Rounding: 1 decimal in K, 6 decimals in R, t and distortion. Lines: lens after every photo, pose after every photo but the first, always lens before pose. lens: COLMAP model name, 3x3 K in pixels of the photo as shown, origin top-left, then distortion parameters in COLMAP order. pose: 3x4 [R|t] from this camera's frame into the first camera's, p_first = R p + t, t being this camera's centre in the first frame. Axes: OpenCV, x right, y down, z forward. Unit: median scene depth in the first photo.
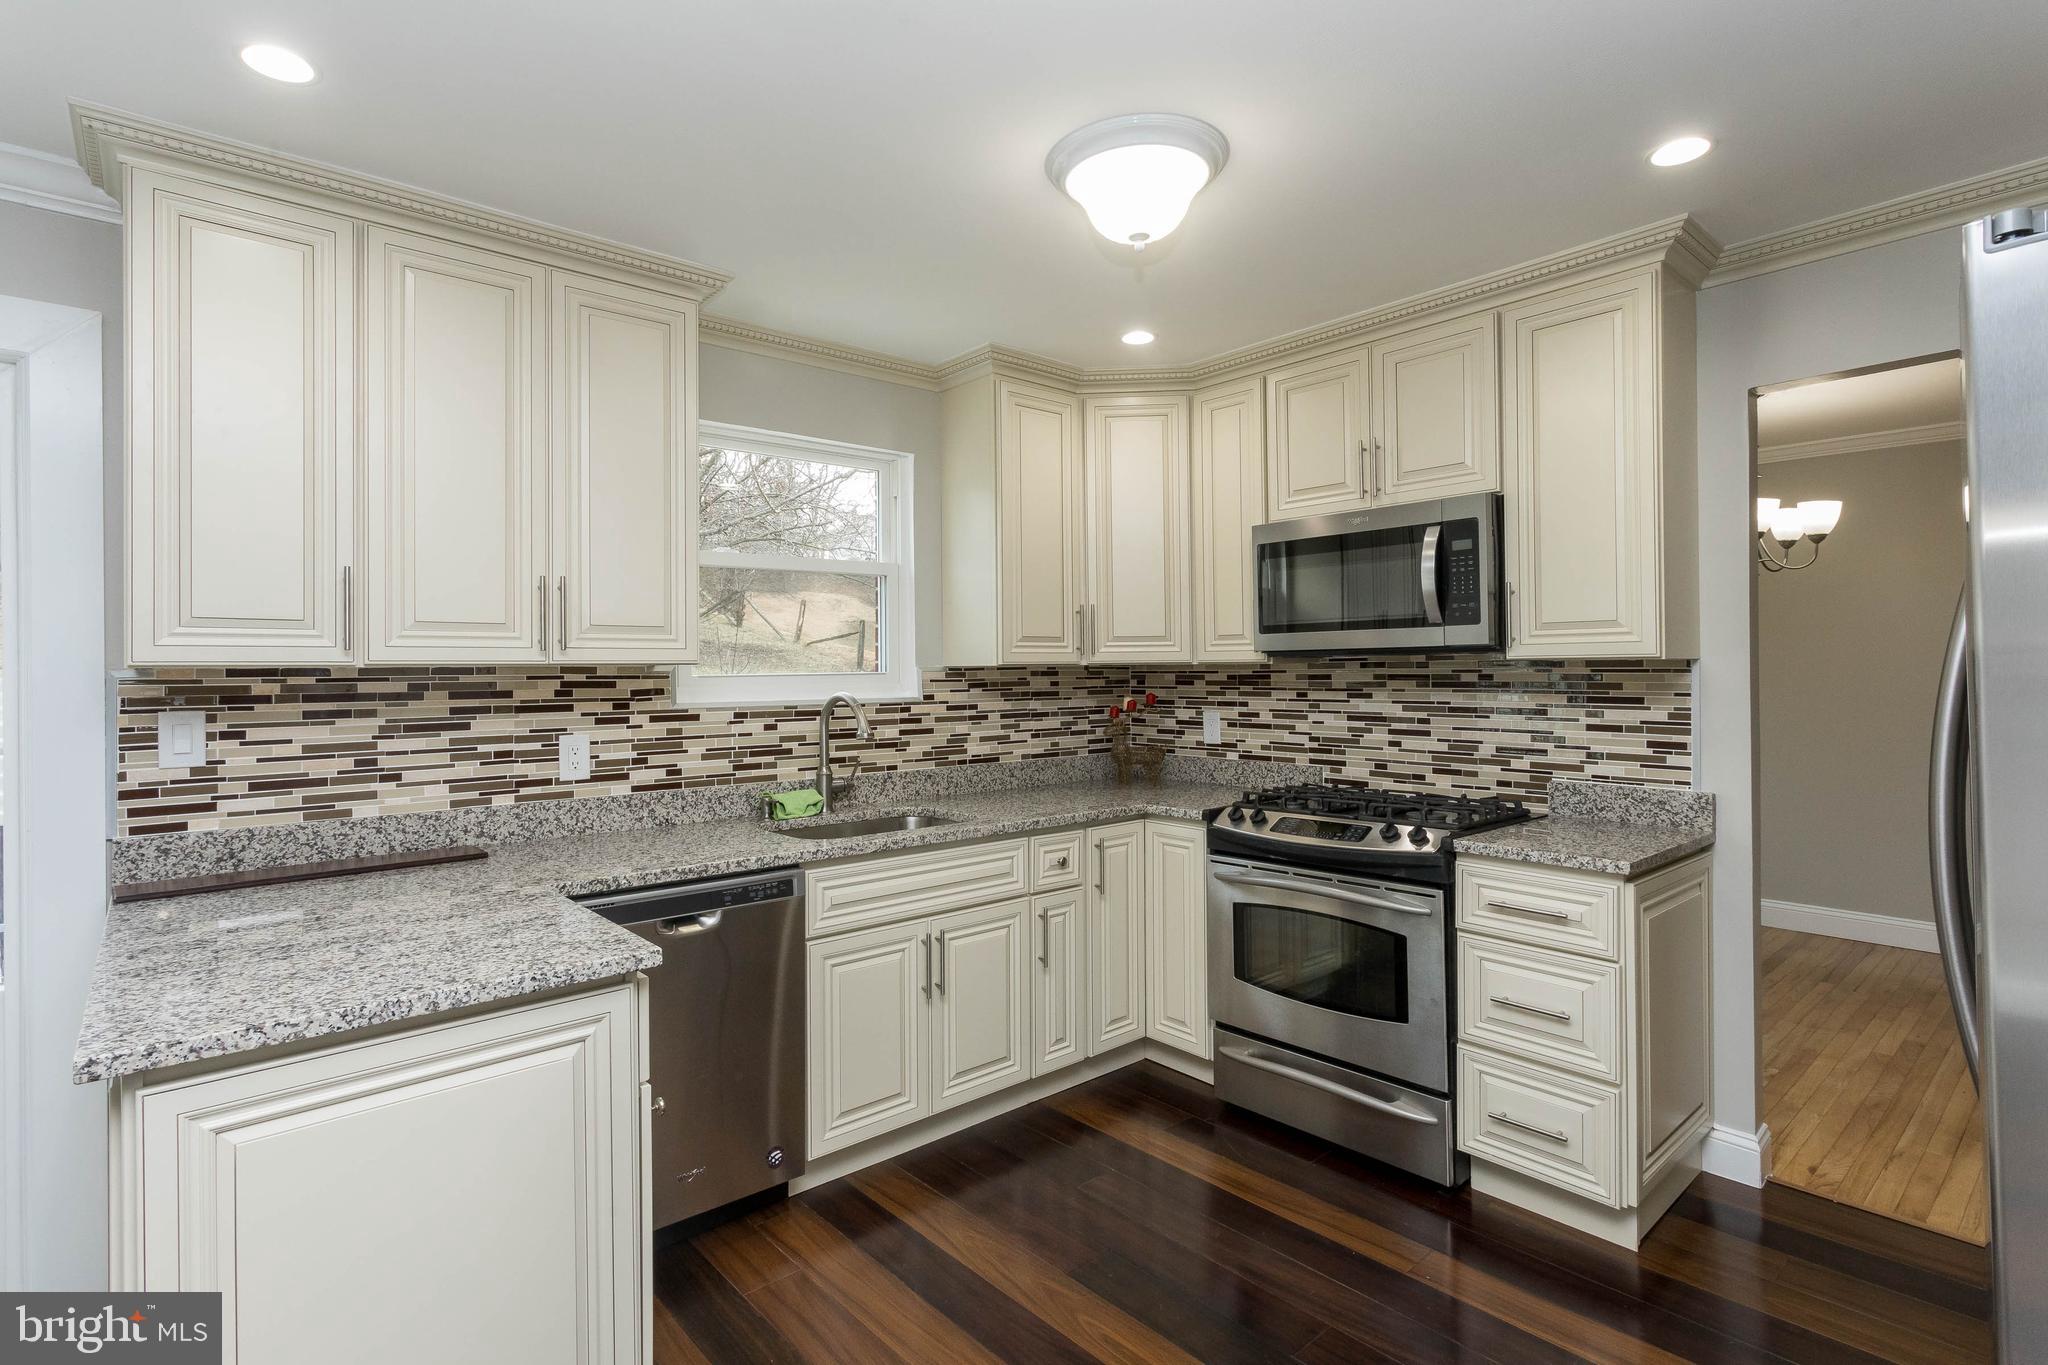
lens RADIAL K [[980.7, 0, 1021.5], [0, 980.7, 665.4], [0, 0, 1]] dist [-0.001887, 0.000090]
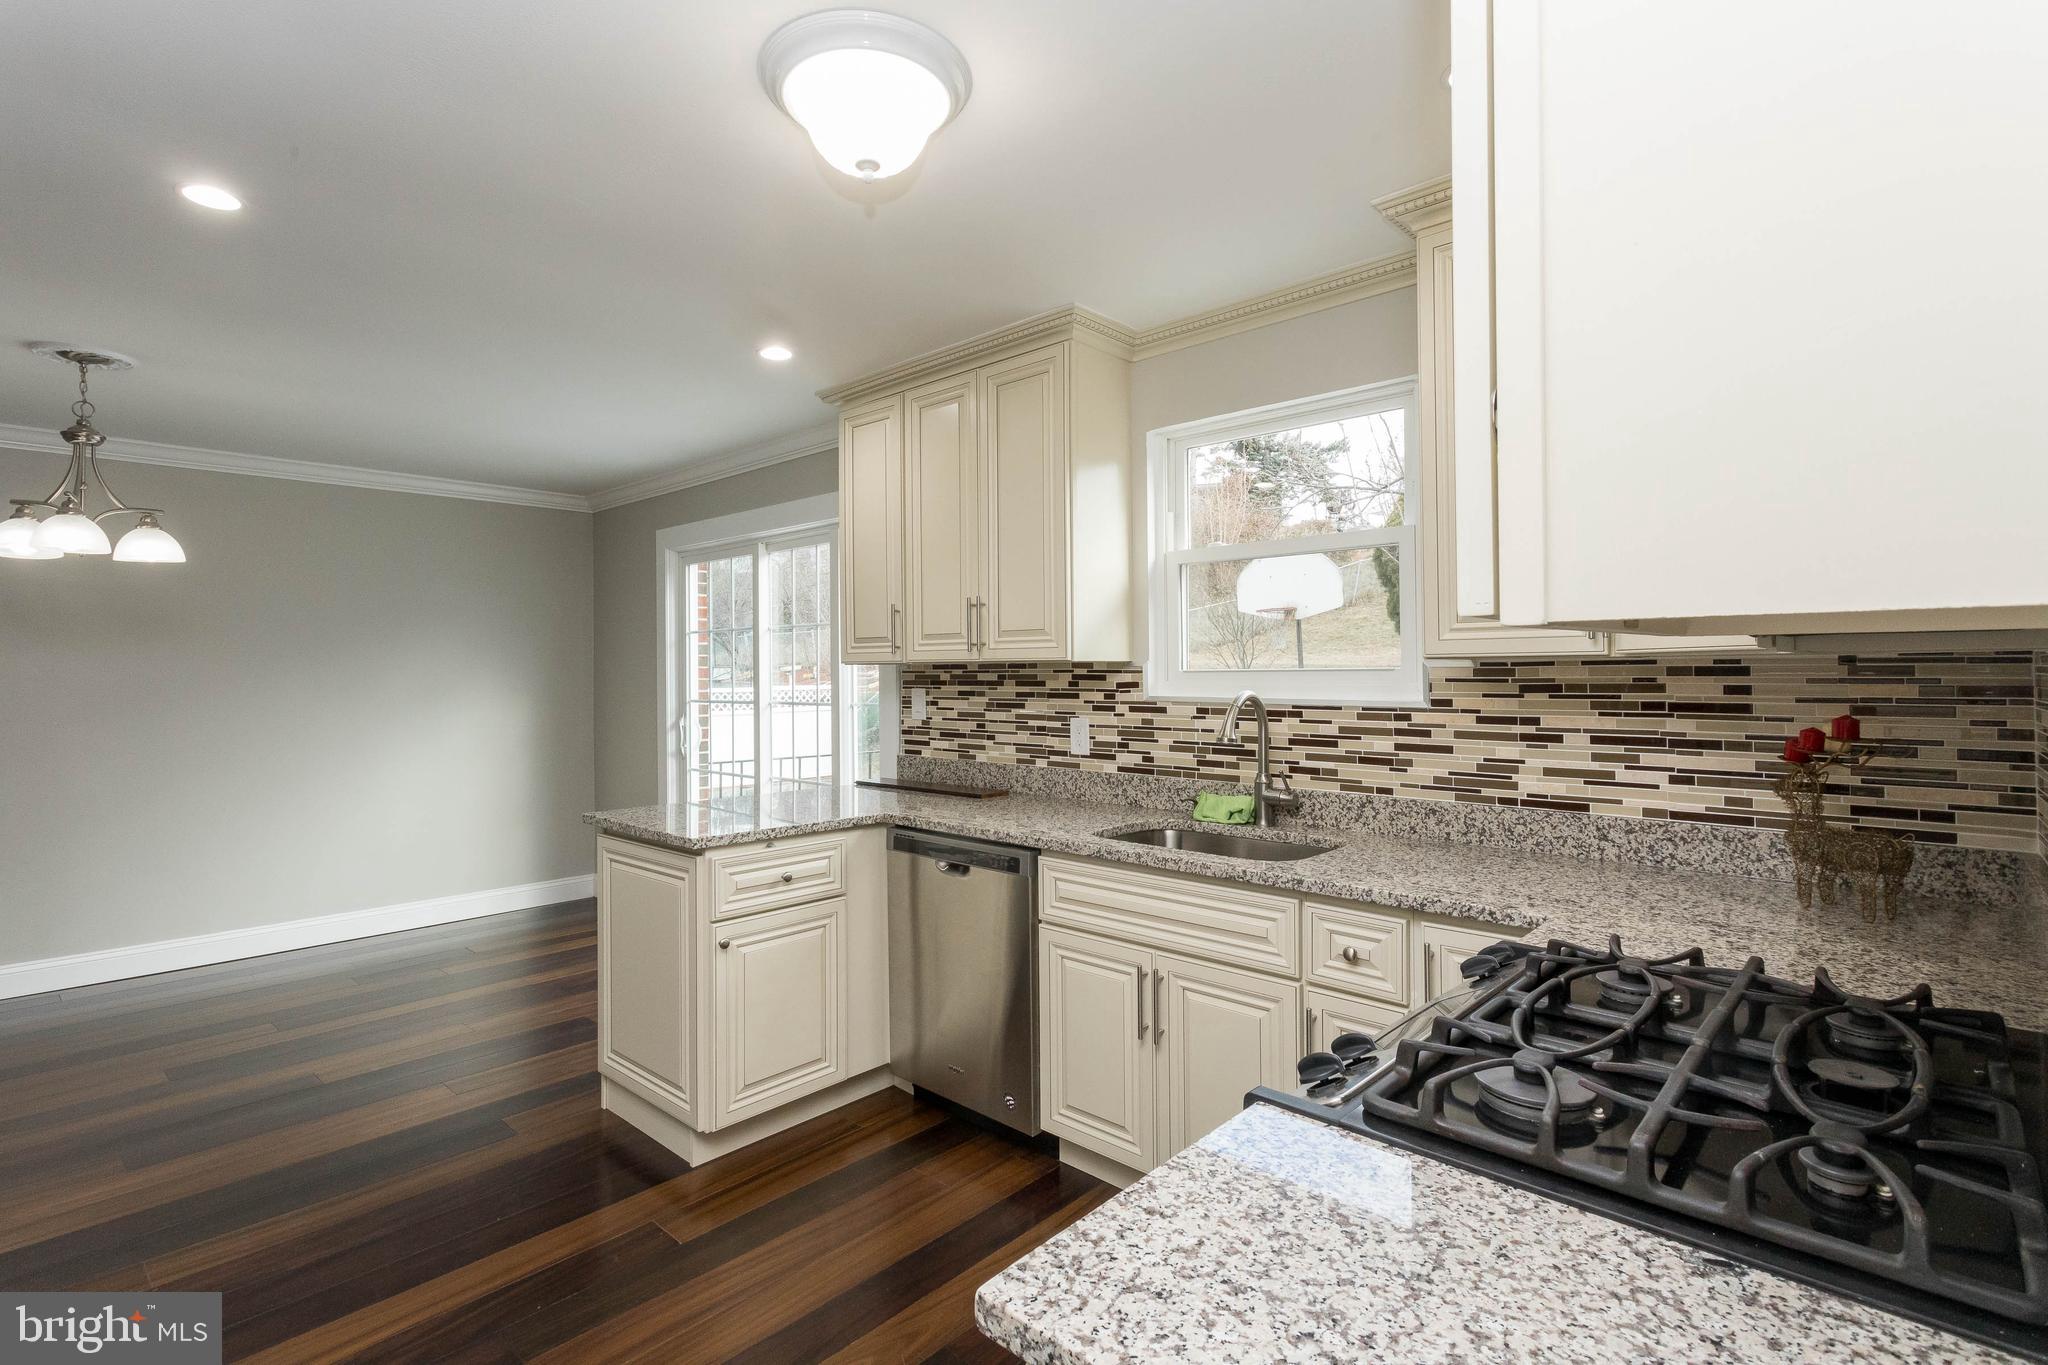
lens RADIAL K [[980.7, 0, 1021.5], [0, 980.7, 665.4], [0, 0, 1]] dist [-0.001887, 0.000090]
pose [[0.115172, 0.004994, -0.993333, 0.720842], [0.010406, 0.999926, 0.006234, -0.003570], [0.993291, -0.011055, 0.115112, 0.743255]]
